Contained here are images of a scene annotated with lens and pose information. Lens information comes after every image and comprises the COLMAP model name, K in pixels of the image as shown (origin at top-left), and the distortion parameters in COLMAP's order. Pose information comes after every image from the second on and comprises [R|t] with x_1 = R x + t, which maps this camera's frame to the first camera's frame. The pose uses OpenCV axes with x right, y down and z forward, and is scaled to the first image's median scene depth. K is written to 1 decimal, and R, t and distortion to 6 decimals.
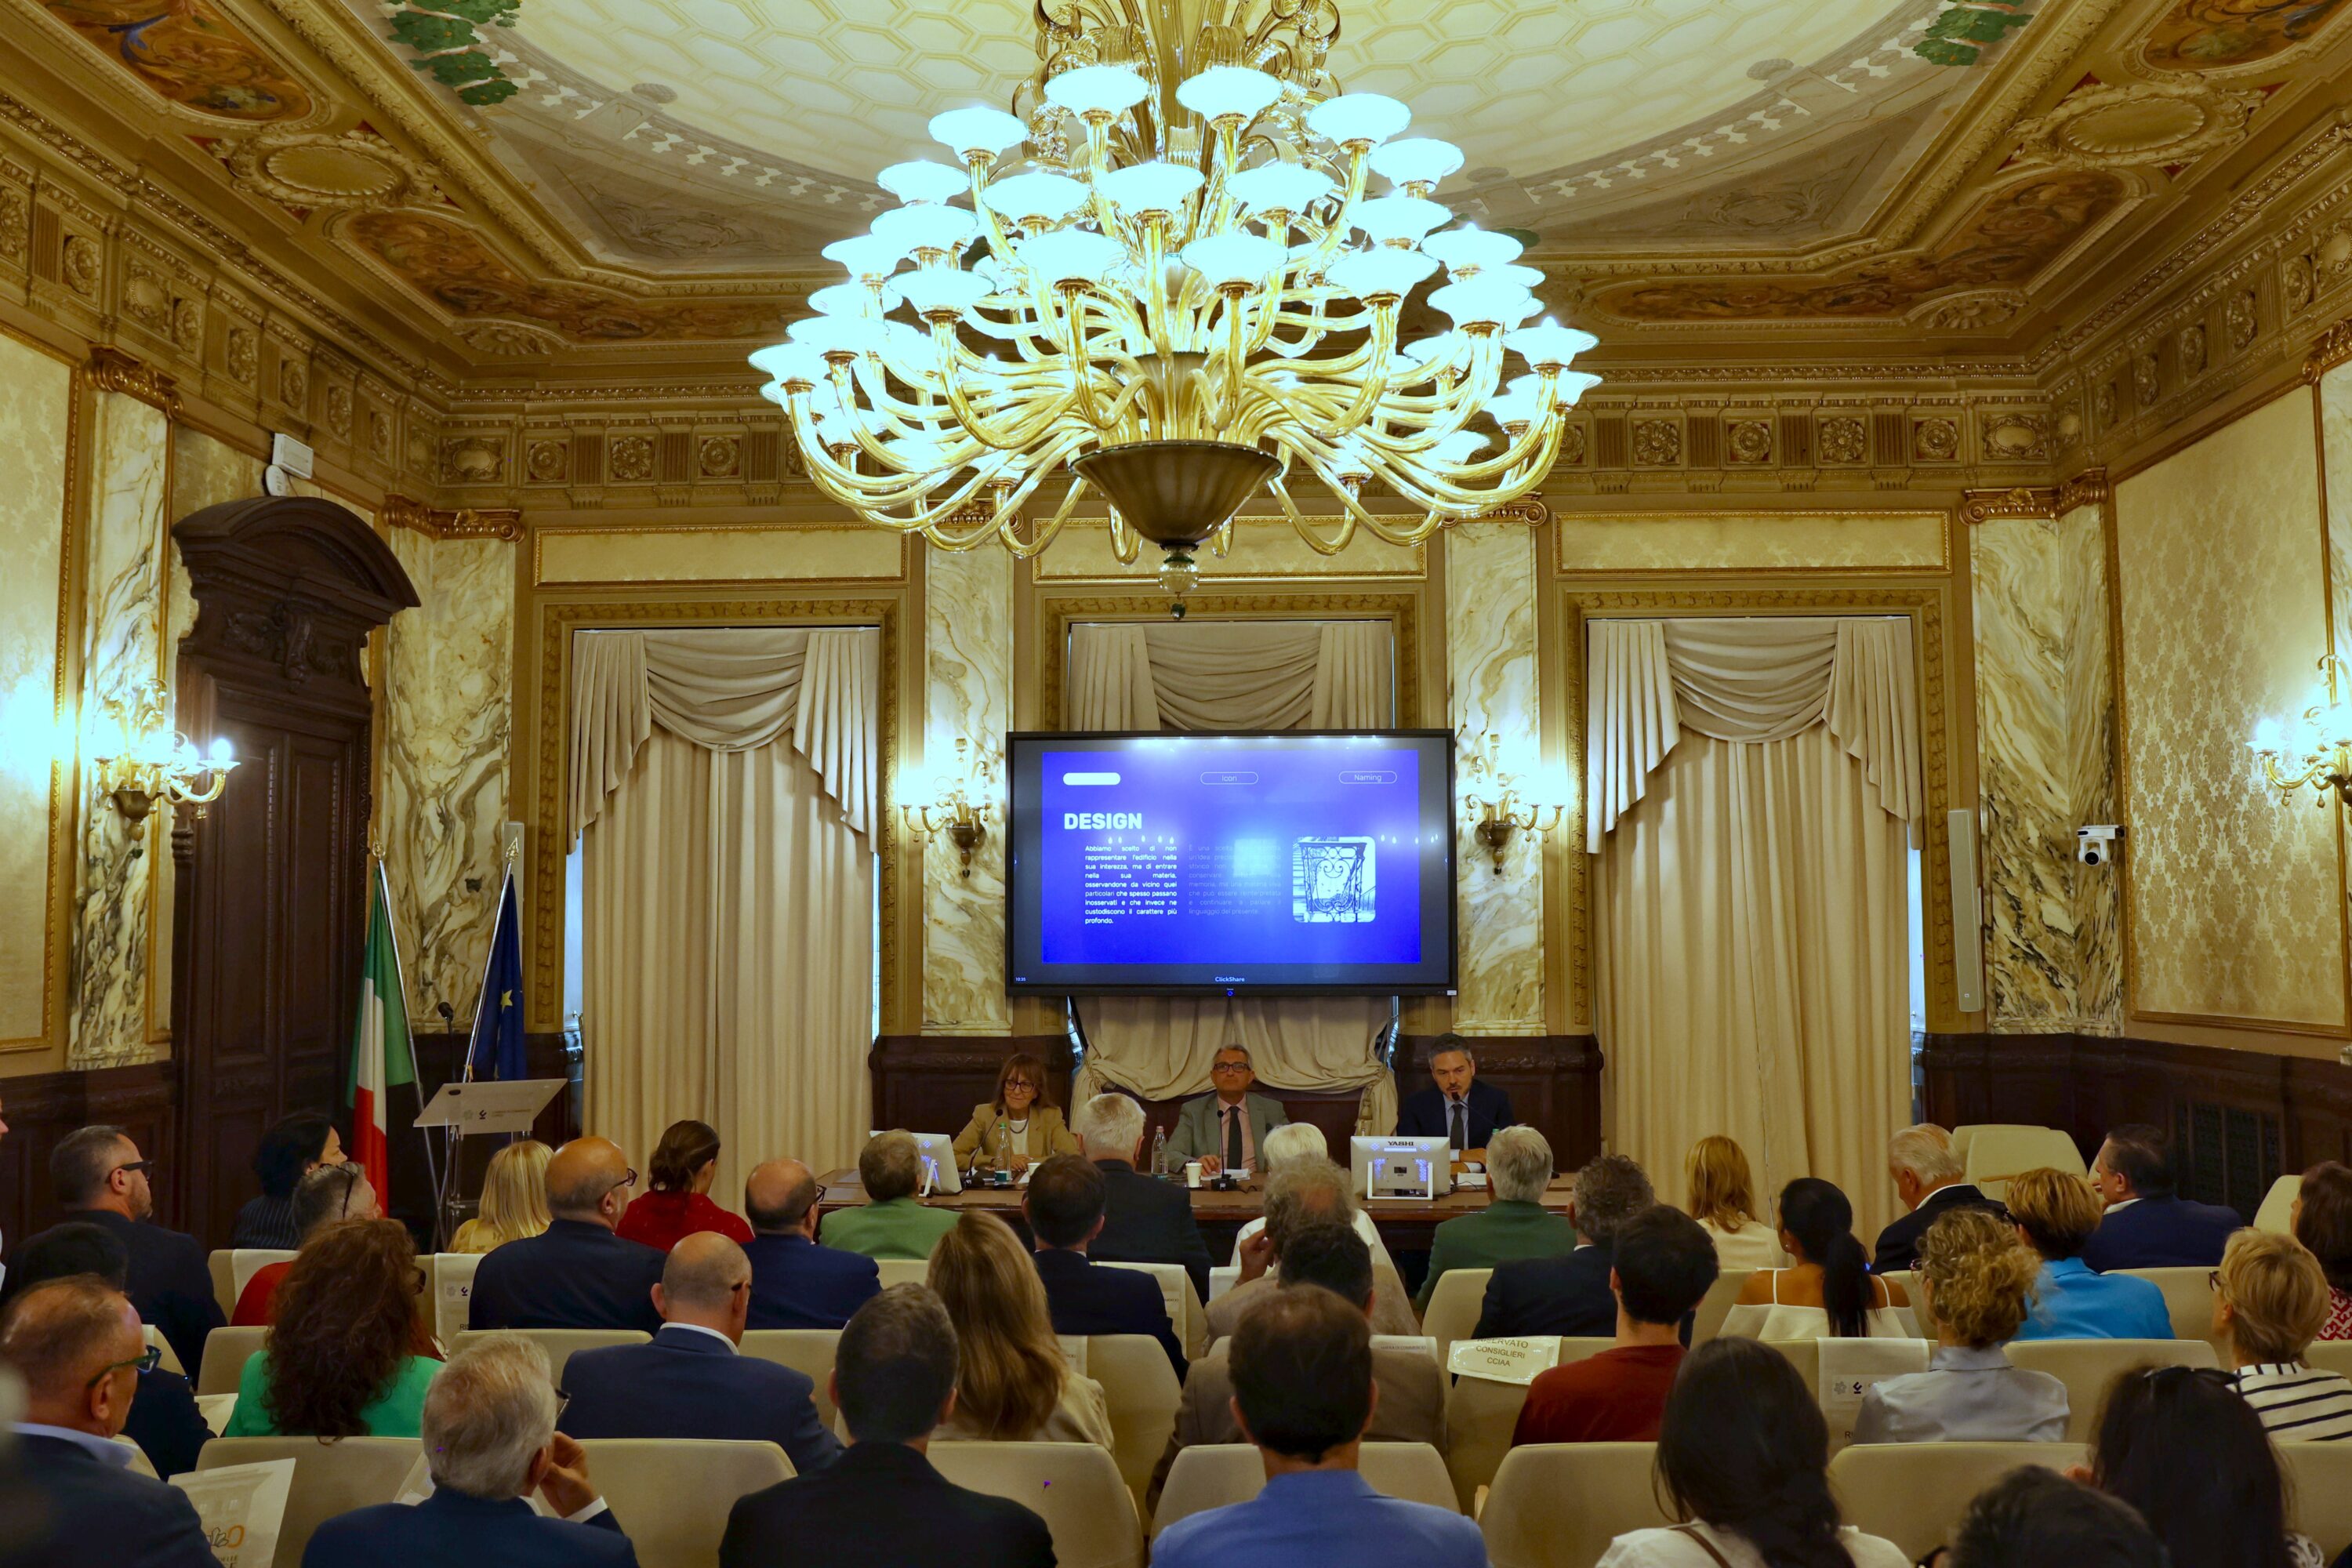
lens RADIAL K [[2022.0, 0, 1177.3], [0, 2022.0, 787.1], [0, 0, 1]] dist [-0.040596, 0.010010]
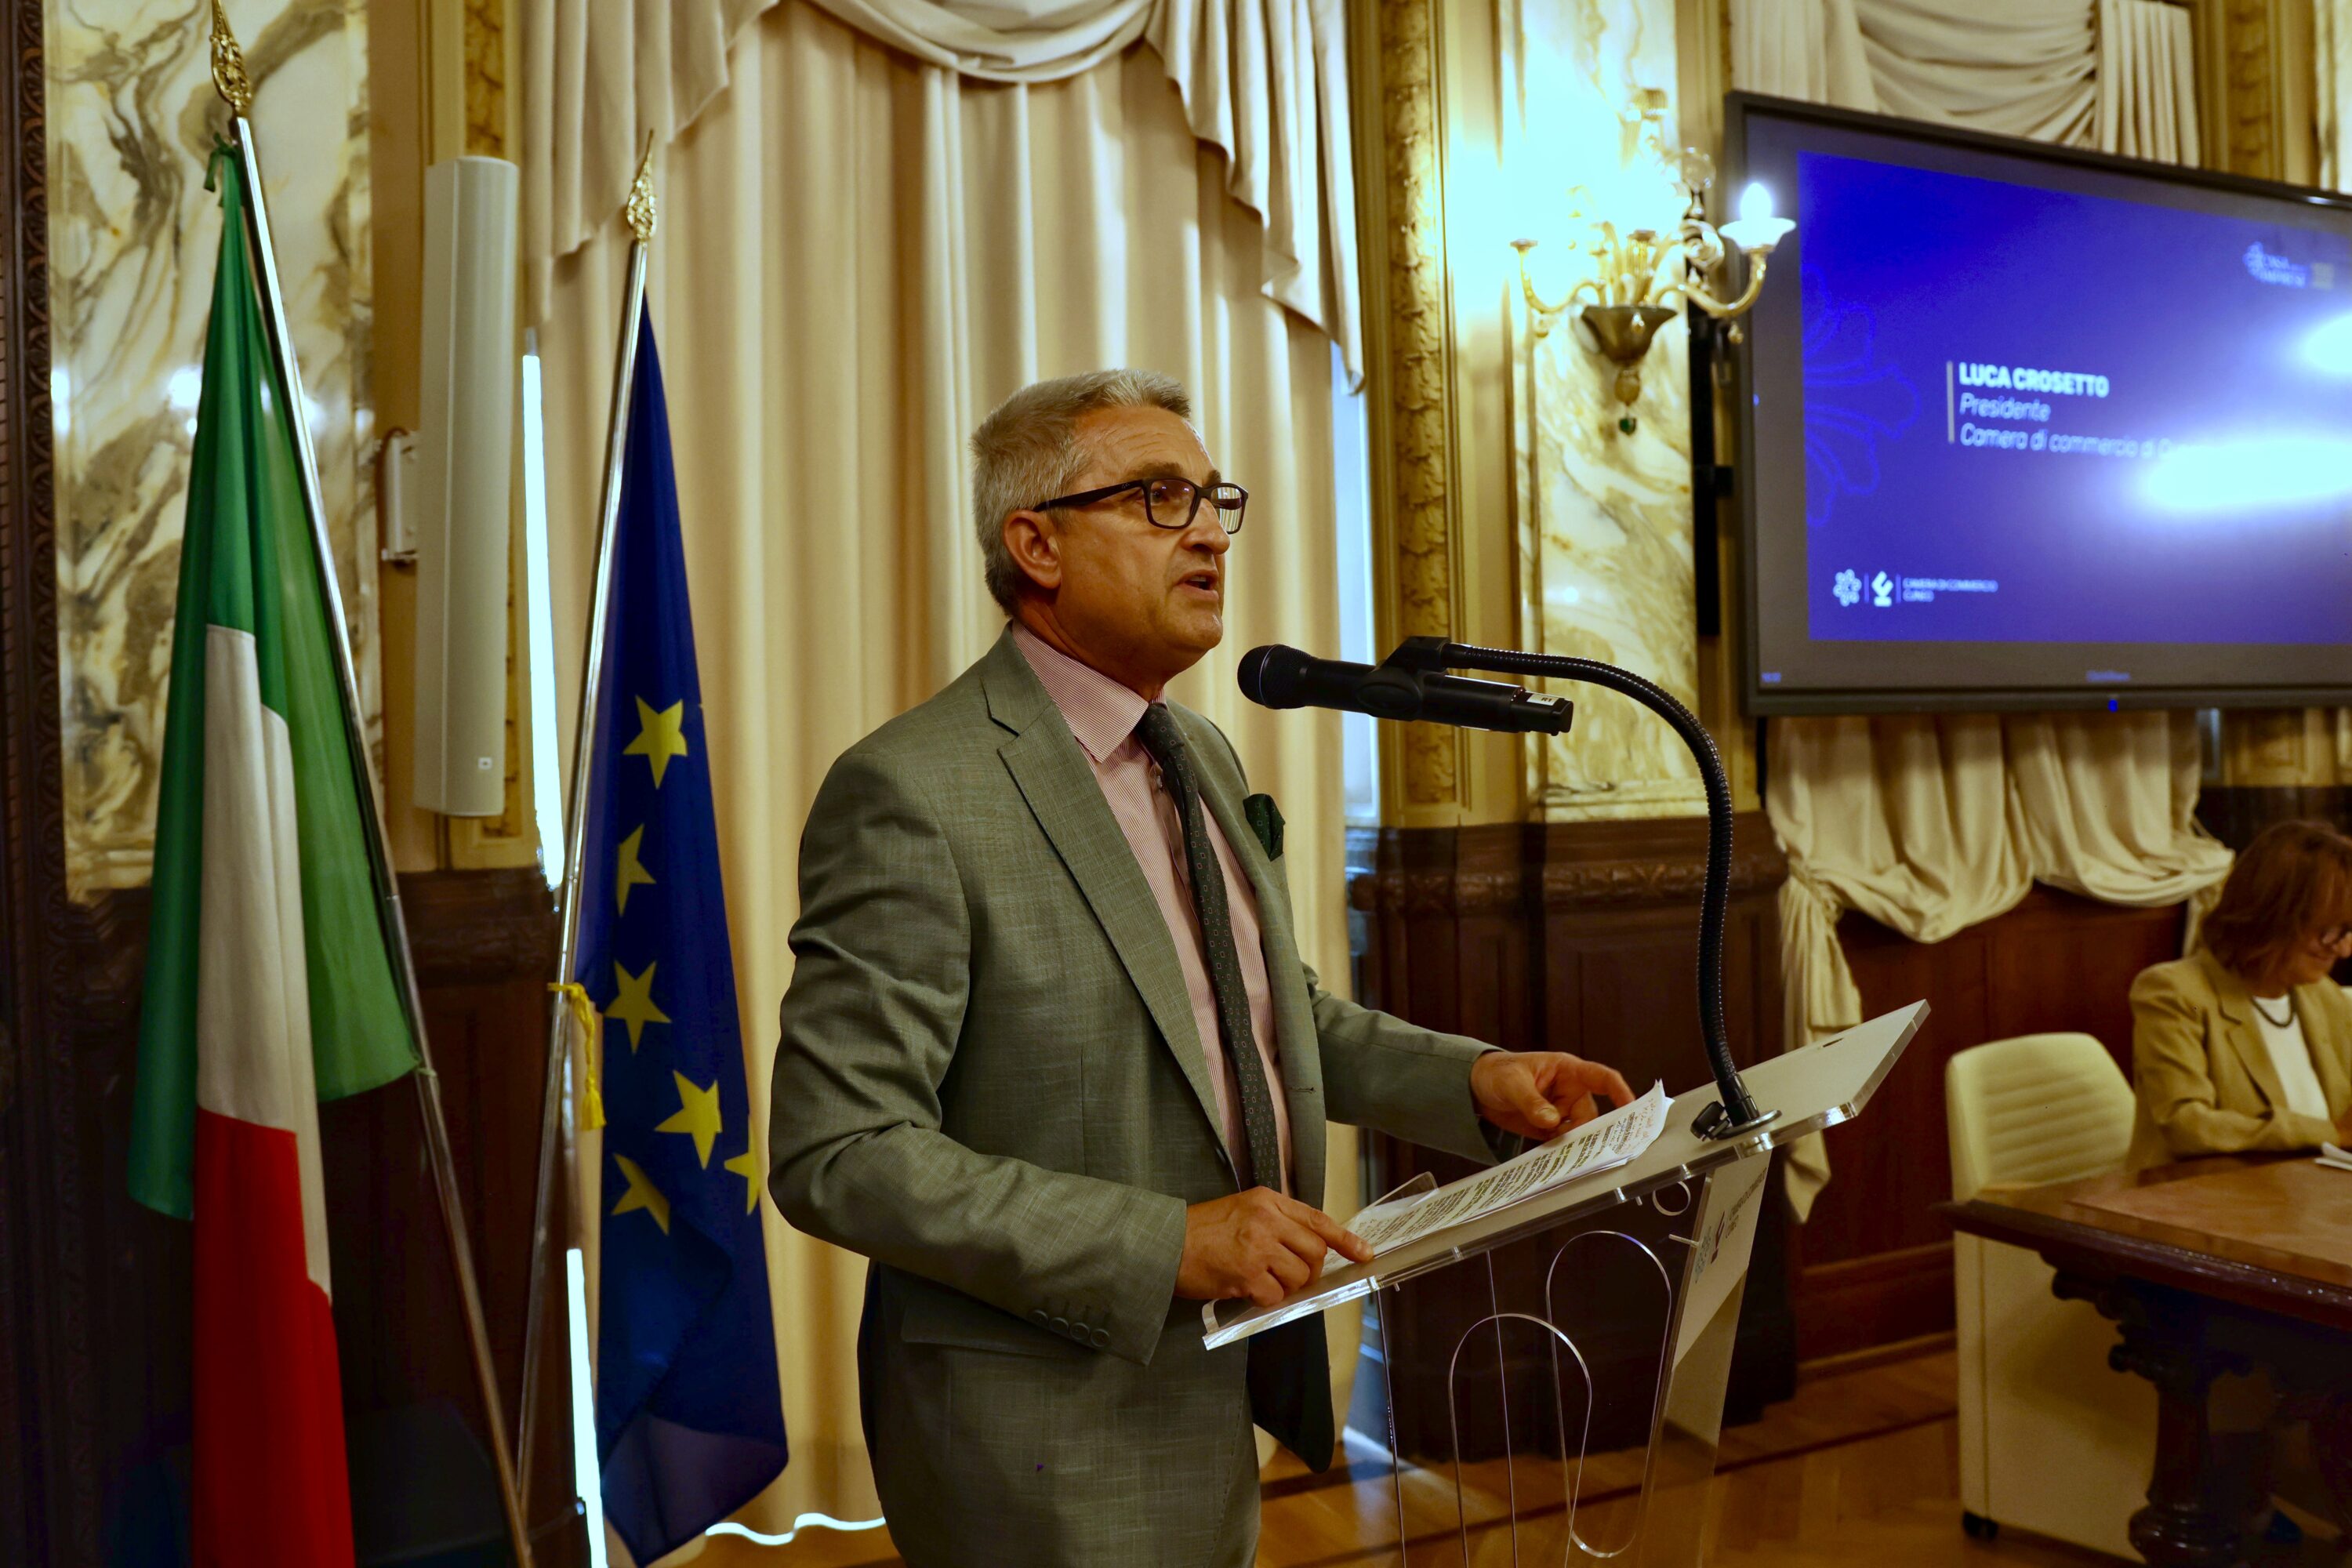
lens RADIAL K [[2022.0, 0, 1170.2], [0, 2022.0, 785.3], [0, 0, 1]] dist [-0.040596, 0.010010]
pose [[0.870800, -0.024558, 0.491023, -0.389514], [-0.018820, 0.996355, 0.083207, 0.083041], [-0.491277, -0.081698, 0.867164, 0.679644]]
